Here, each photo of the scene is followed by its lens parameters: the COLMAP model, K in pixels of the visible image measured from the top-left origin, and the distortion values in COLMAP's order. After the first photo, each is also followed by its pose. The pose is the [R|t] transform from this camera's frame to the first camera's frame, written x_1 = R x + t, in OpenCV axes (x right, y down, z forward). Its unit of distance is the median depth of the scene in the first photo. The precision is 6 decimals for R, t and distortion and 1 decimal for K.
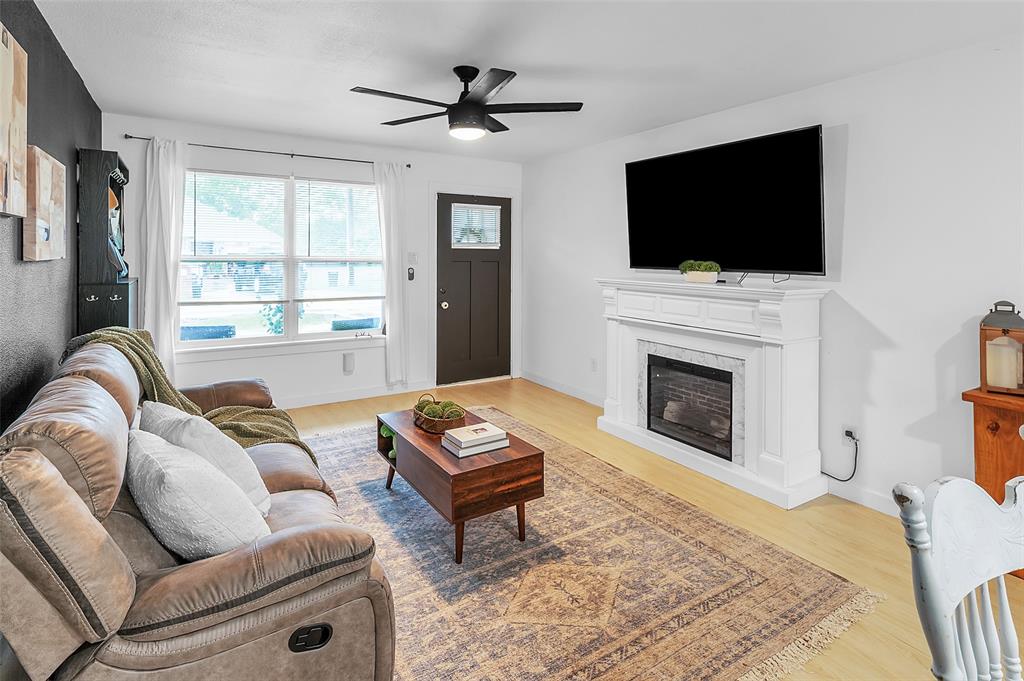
lens RADIAL K [[519.6, 0, 510.9], [0, 519.6, 257.6], [0, 0, 1]] dist [-0.001380, -0.000118]
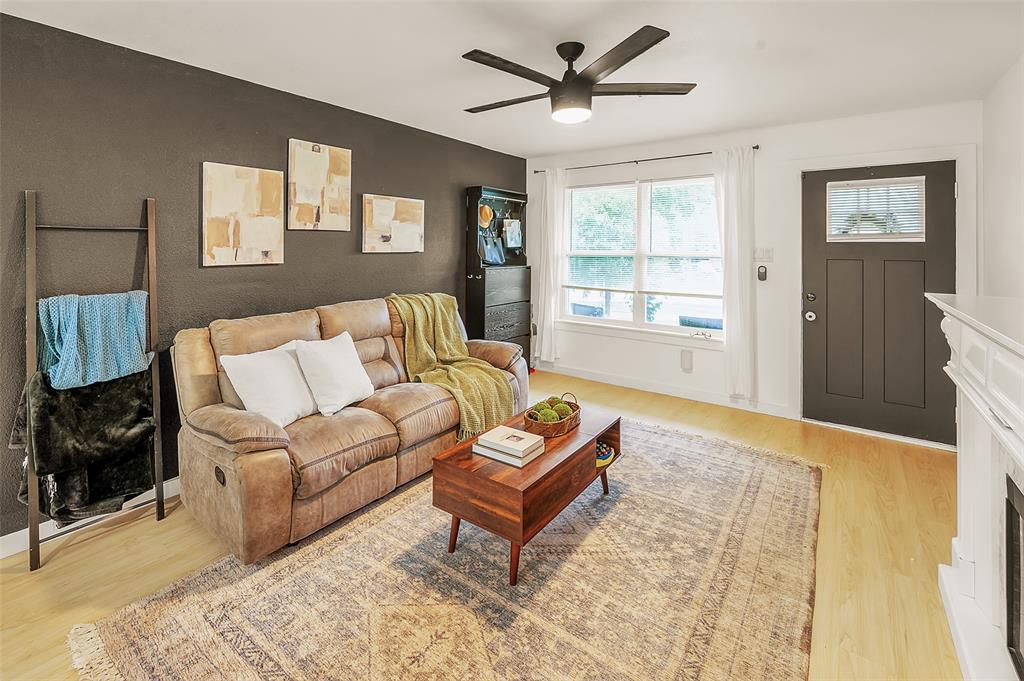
lens RADIAL K [[453.9, 0, 508.9], [0, 453.9, 245.4], [0, 0, 1]] dist [-0.001901, -0.000866]
pose [[0.366565, -0.011802, -0.930318, 0.397807], [-0.008173, 0.999840, -0.015904, 0.001228], [0.930357, 0.013433, 0.366410, 0.397037]]
